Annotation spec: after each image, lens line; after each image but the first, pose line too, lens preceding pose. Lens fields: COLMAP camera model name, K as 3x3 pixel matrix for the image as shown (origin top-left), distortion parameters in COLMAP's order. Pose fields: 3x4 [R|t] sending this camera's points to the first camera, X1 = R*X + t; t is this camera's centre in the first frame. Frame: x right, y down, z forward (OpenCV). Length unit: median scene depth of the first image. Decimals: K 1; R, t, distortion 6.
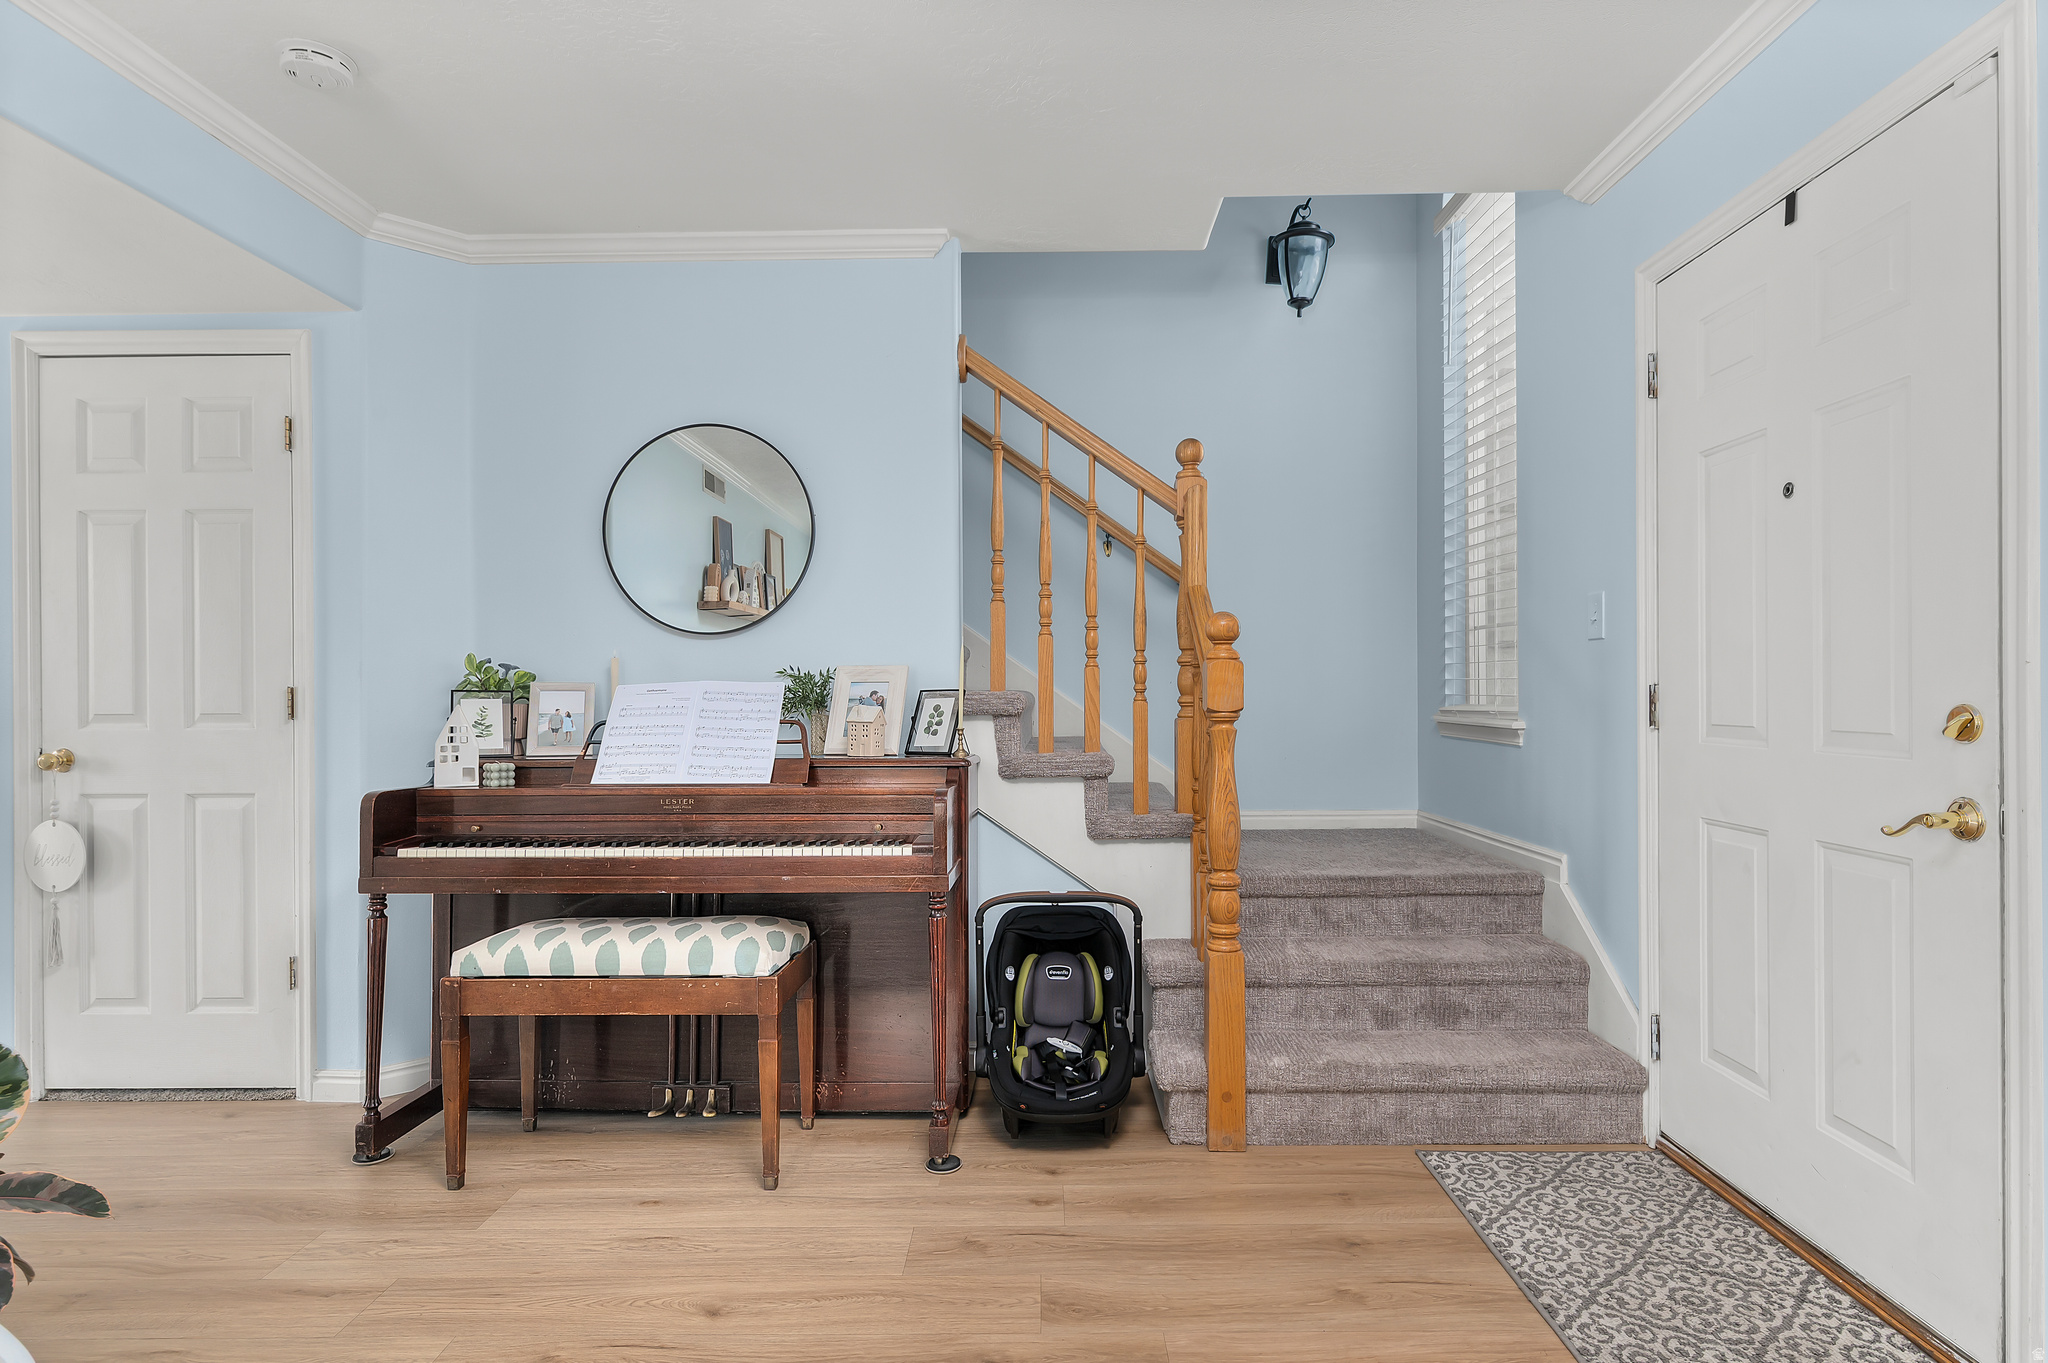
lens RADIAL K [[1068.9, 0, 1029.8], [0, 1068.9, 693.6], [0, 0, 1]] dist [-0.000117, 0.000429]
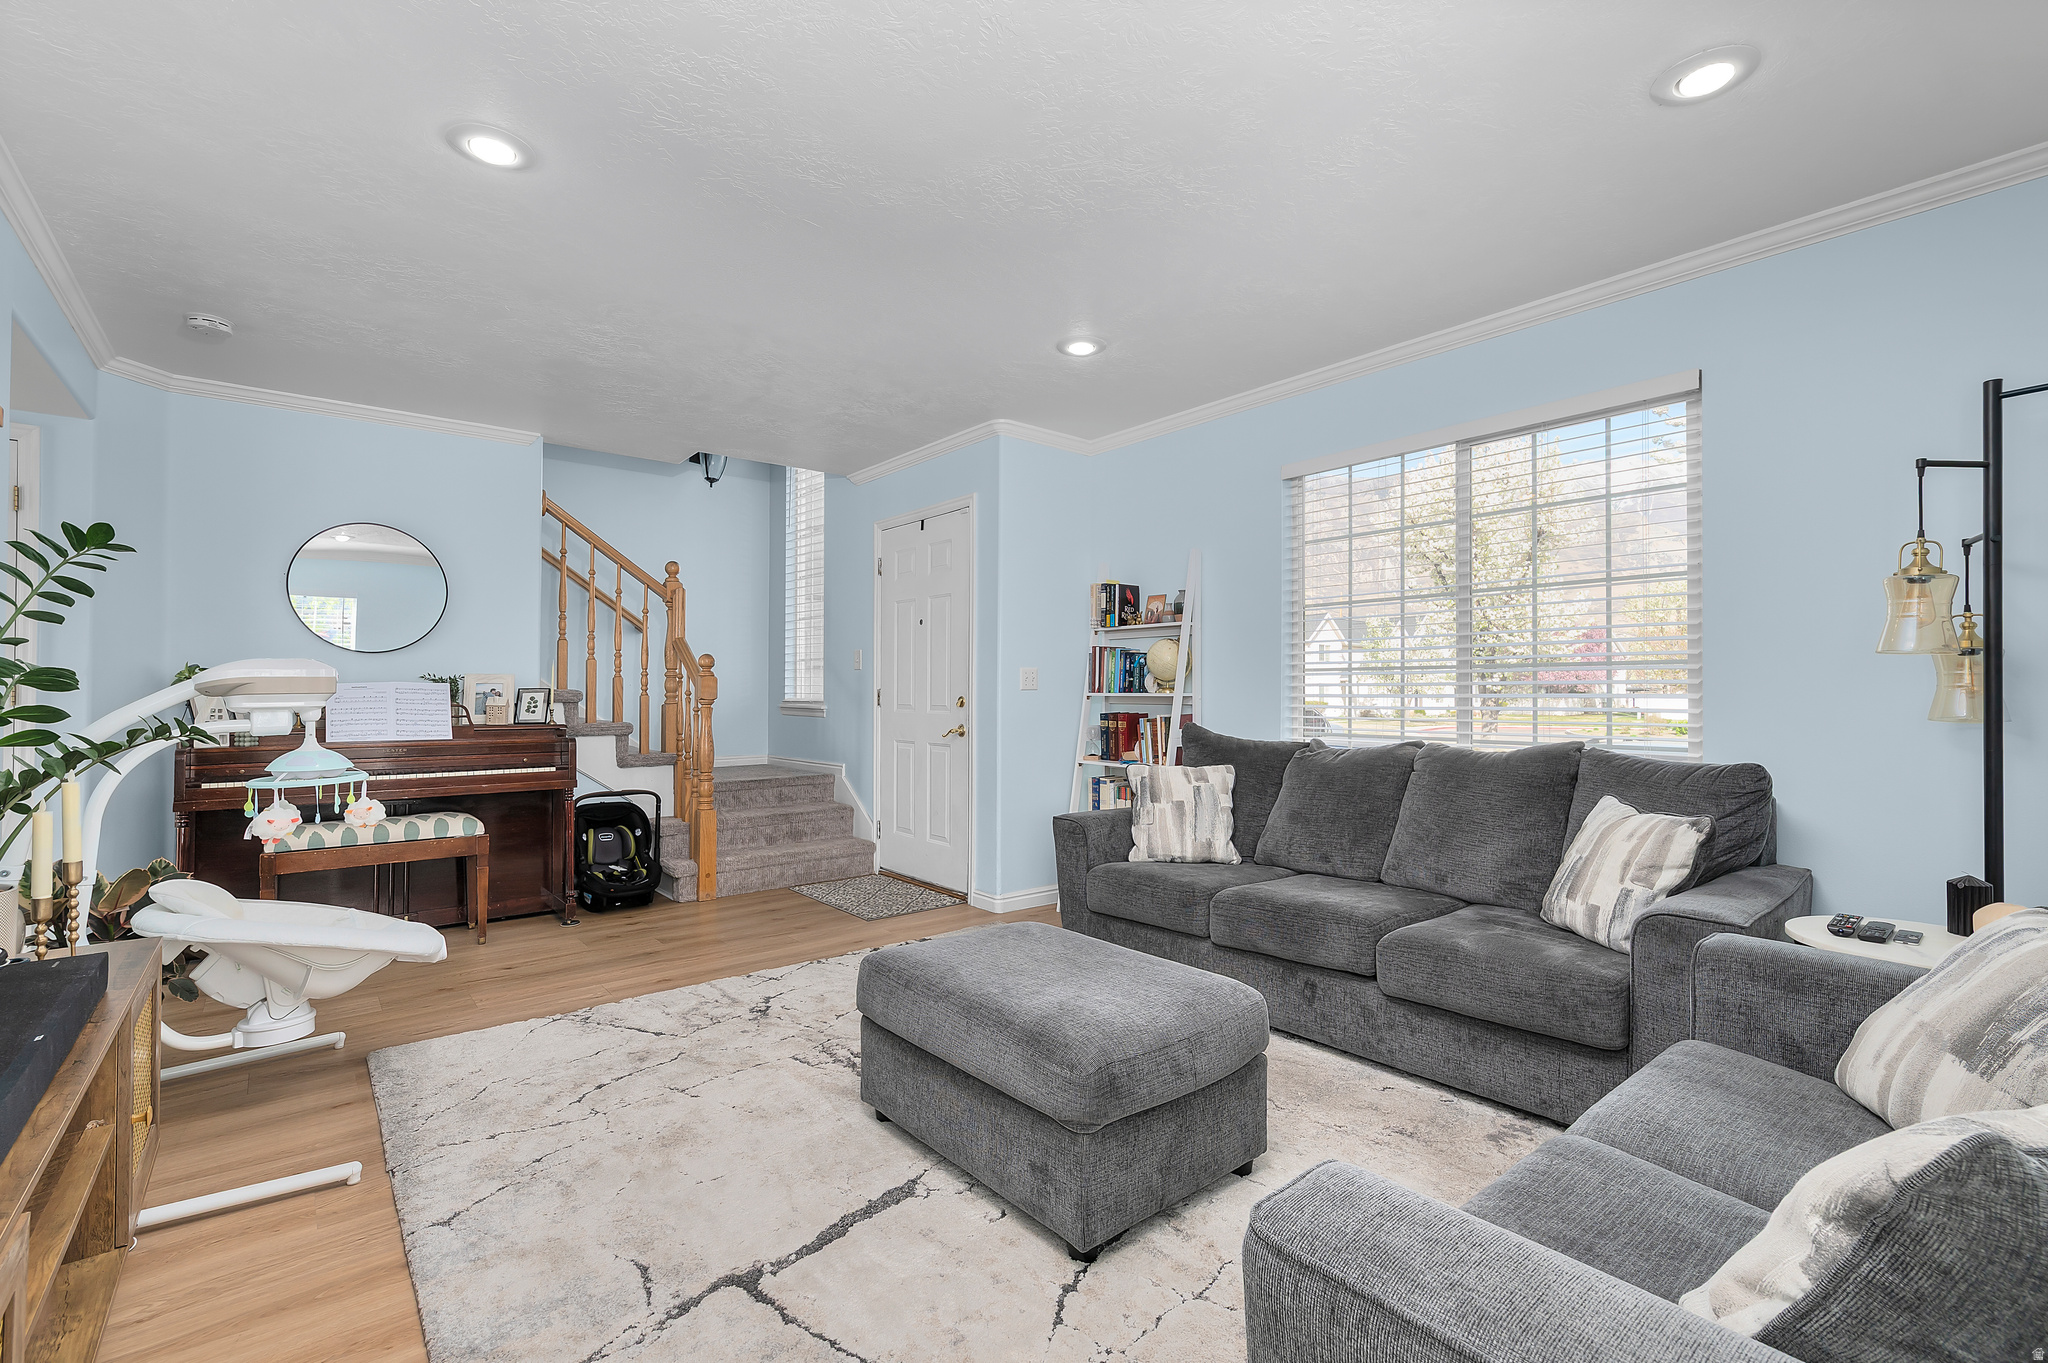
lens RADIAL K [[894.9, 0, 1024.0], [0, 894.9, 681.5], [0, 0, 1]] dist [-0.000045, -0.000004]
pose [[0.767204, 0.015060, 0.641226, -0.459387], [-0.005774, 0.999846, -0.016574, 0.005766], [-0.641377, 0.009014, 0.767173, -0.758406]]
